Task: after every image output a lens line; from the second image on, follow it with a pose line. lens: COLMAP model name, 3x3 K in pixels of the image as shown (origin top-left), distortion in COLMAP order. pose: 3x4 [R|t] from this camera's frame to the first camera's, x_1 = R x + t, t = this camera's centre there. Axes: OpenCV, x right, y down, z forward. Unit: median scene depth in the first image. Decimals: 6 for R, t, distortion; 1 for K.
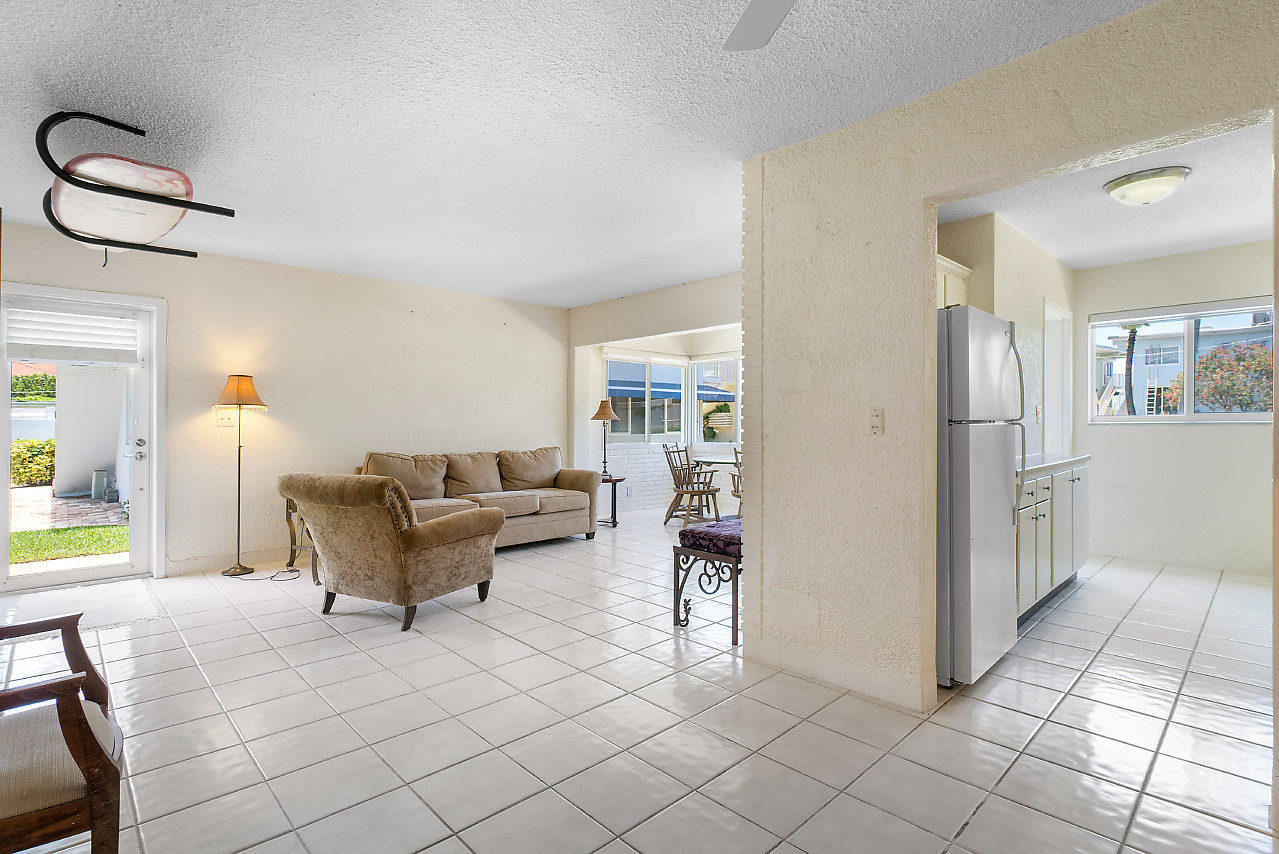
lens RADIAL K [[616.4, 0, 647.4], [0, 616.4, 423.2], [0, 0, 1]] dist [-0.002775, 0.000861]
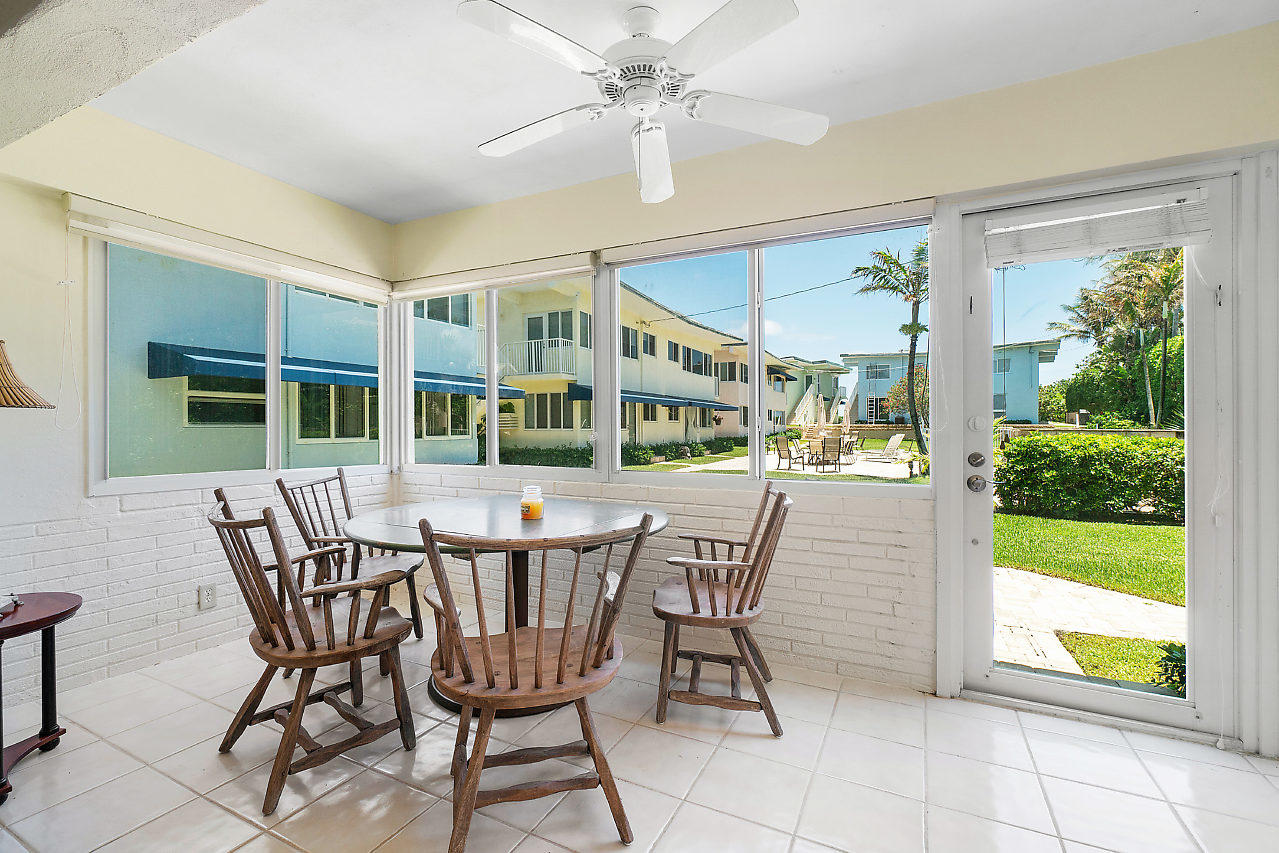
lens RADIAL K [[560.0, 0, 635.3], [0, 560.0, 430.4], [0, 0, 1]] dist [-0.004817, 0.000297]
pose [[0.945996, 0.002197, 0.324172, 0.193809], [-0.004988, 0.999957, 0.007777, 0.001105], [-0.324141, -0.008974, 0.945966, 0.981071]]
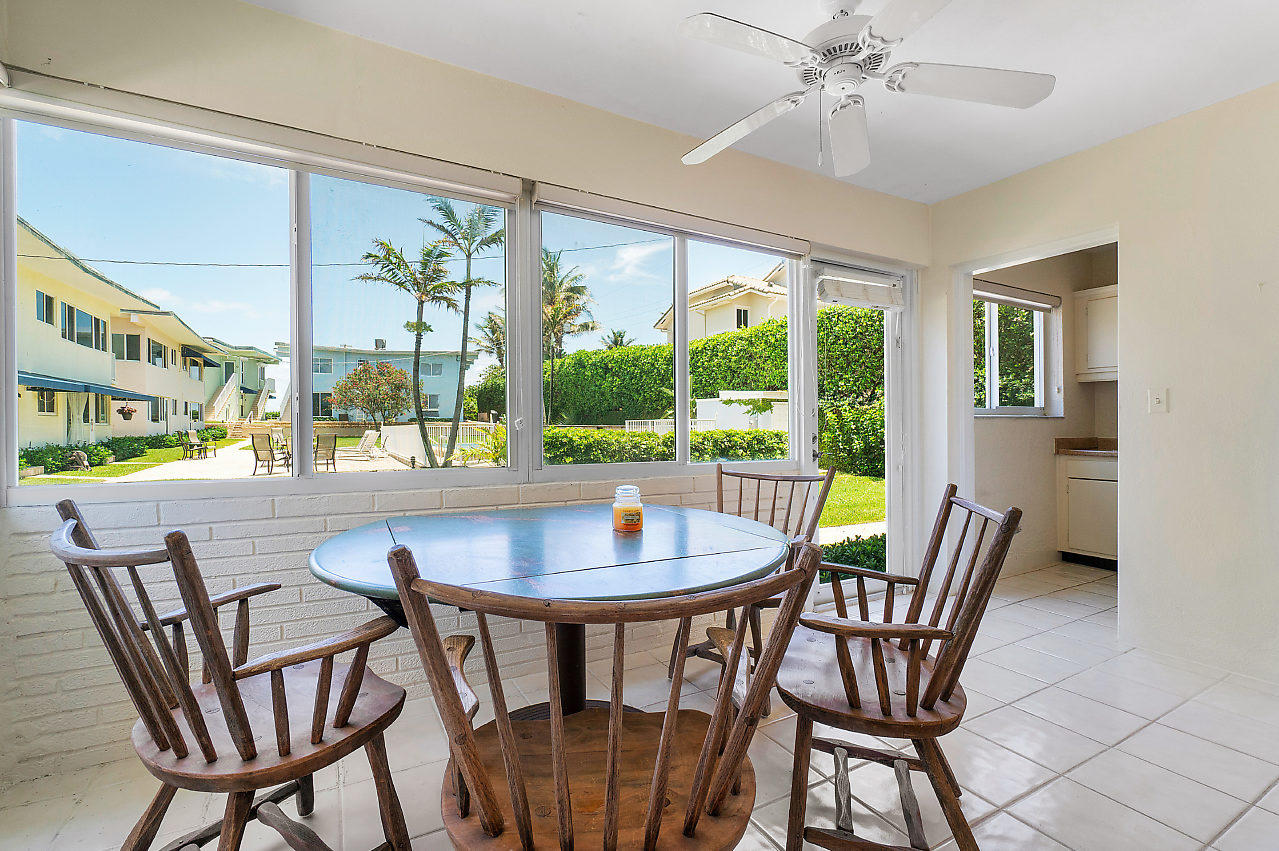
lens RADIAL K [[560.0, 0, 640.0], [0, 560.0, 430.7], [0, 0, 1]] dist [-0.004817, 0.000297]
pose [[0.266181, -0.005023, 0.963910, -0.080903], [-0.005269, 0.999964, 0.006666, 0.015518], [-0.963909, -0.006853, 0.266145, 1.366979]]
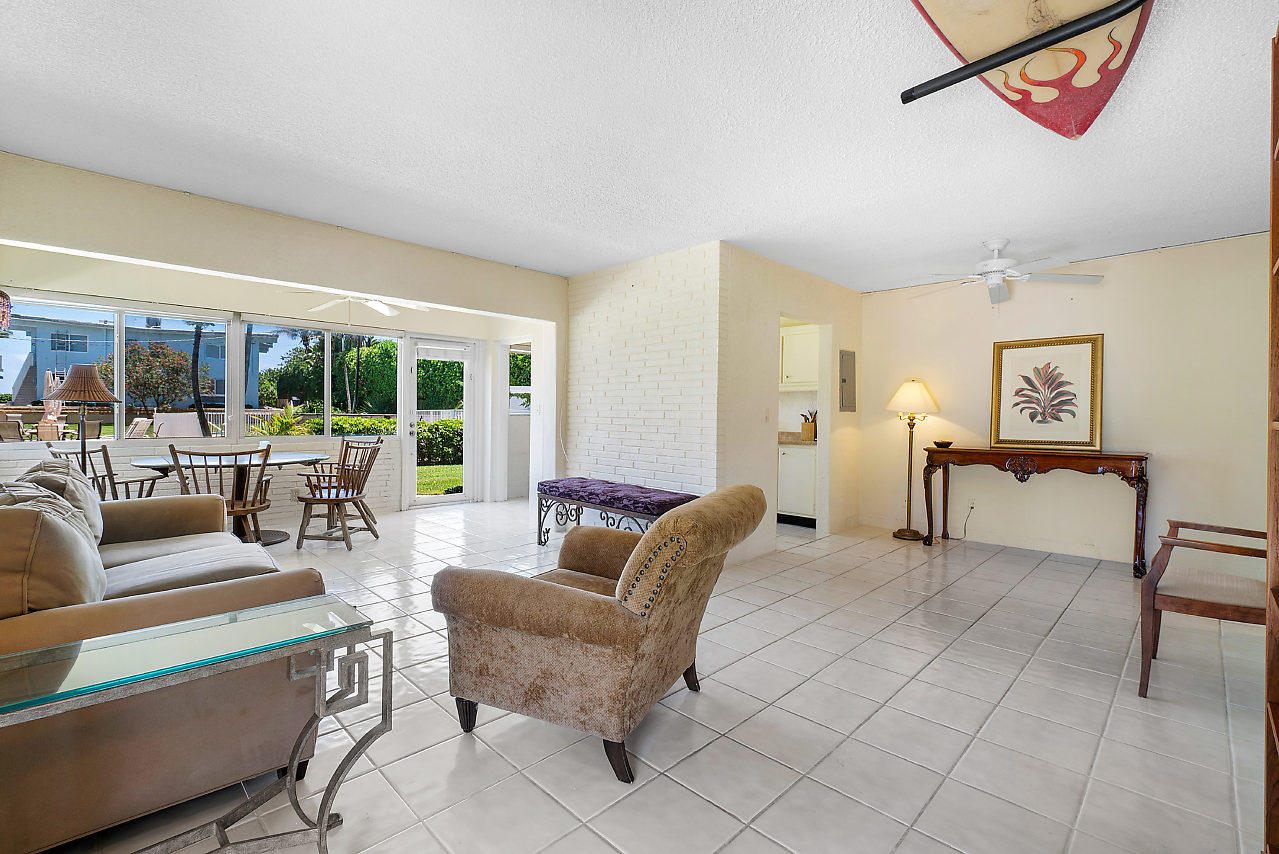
lens RADIAL K [[560.0, 0, 637.2], [0, 560.0, 414.5], [0, 0, 1]] dist [-0.004817, 0.000297]
pose [[-0.014010, 0.004021, 0.999894, -0.795753], [-0.011400, 0.999926, -0.004181, 0.002372], [-0.999837, -0.011457, -0.013964, 0.801744]]
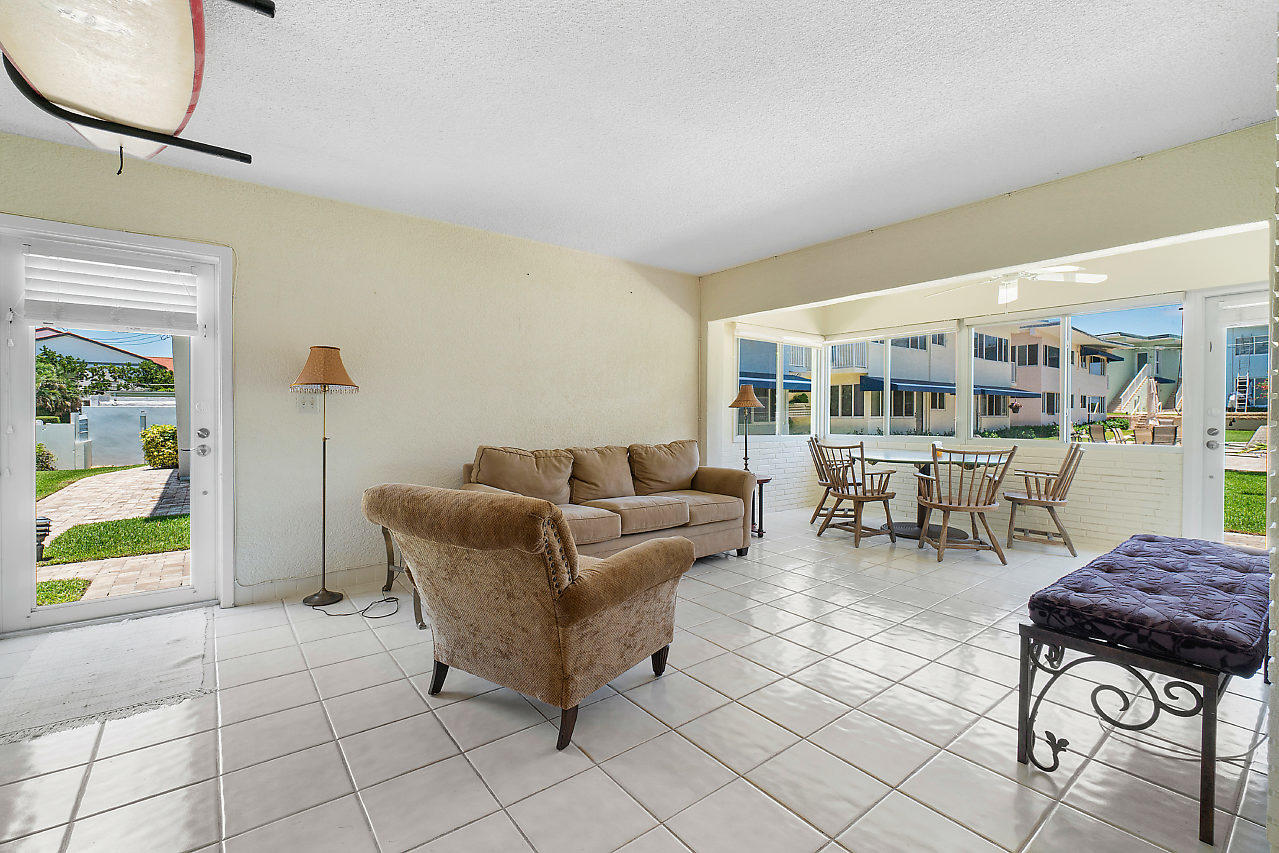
lens RADIAL K [[560.0, 0, 641.8], [0, 560.0, 425.9], [0, 0, 1]] dist [-0.004817, 0.000297]
pose [[0.994519, 0.006756, -0.104342, -0.191888], [-0.004427, 0.999736, 0.022537, 0.003974], [0.104466, -0.021951, 0.994286, 0.344241]]
